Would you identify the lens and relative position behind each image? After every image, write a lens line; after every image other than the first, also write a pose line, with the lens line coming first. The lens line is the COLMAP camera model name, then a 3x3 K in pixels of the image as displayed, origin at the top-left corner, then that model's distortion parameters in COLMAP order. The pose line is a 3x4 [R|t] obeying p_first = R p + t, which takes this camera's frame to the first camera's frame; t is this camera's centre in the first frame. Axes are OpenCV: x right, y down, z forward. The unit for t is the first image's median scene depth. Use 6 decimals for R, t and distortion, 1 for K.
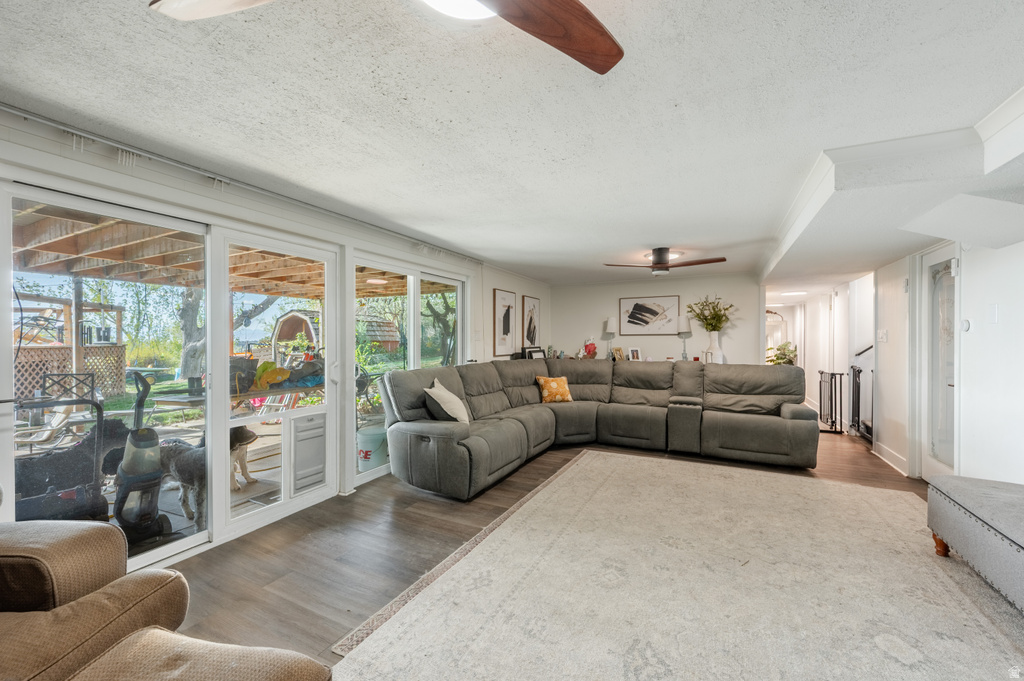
lens RADIAL K [[404.4, 0, 514.1], [0, 404.4, 341.6], [0, 0, 1]] dist [-0.004707, 0.000046]
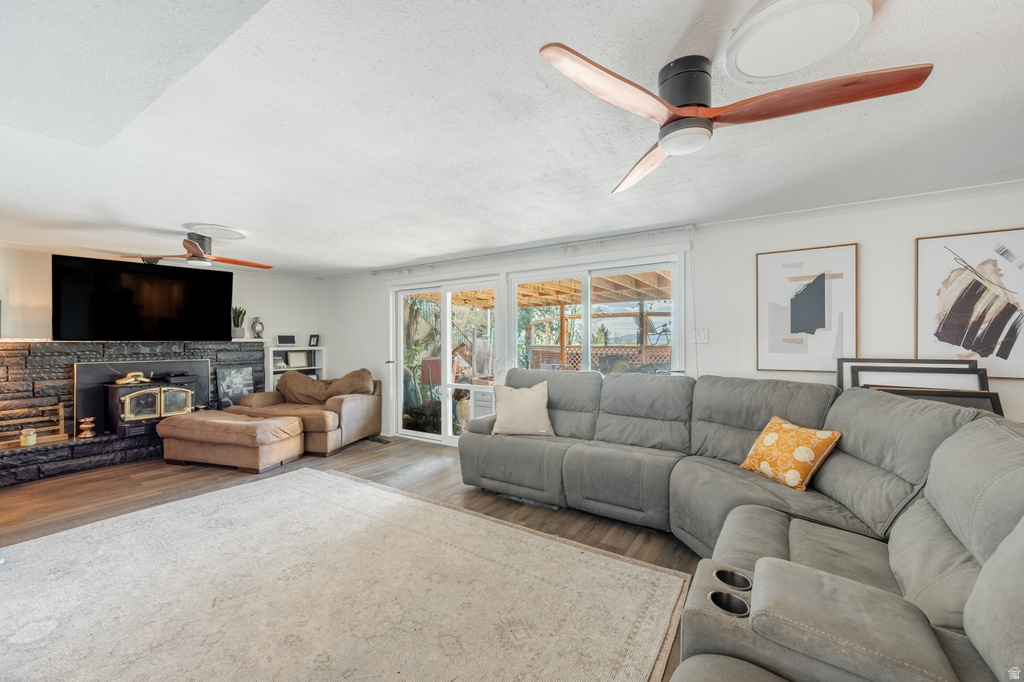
lens RADIAL K [[407.4, 0, 512.7], [0, 407.4, 339.7], [0, 0, 1]] dist [0.000144, -0.000119]
pose [[-0.103876, 0.005139, -0.994577, 0.764618], [-0.000952, 0.999986, 0.005266, -0.012830], [0.994590, 0.001494, -0.103870, 0.960240]]
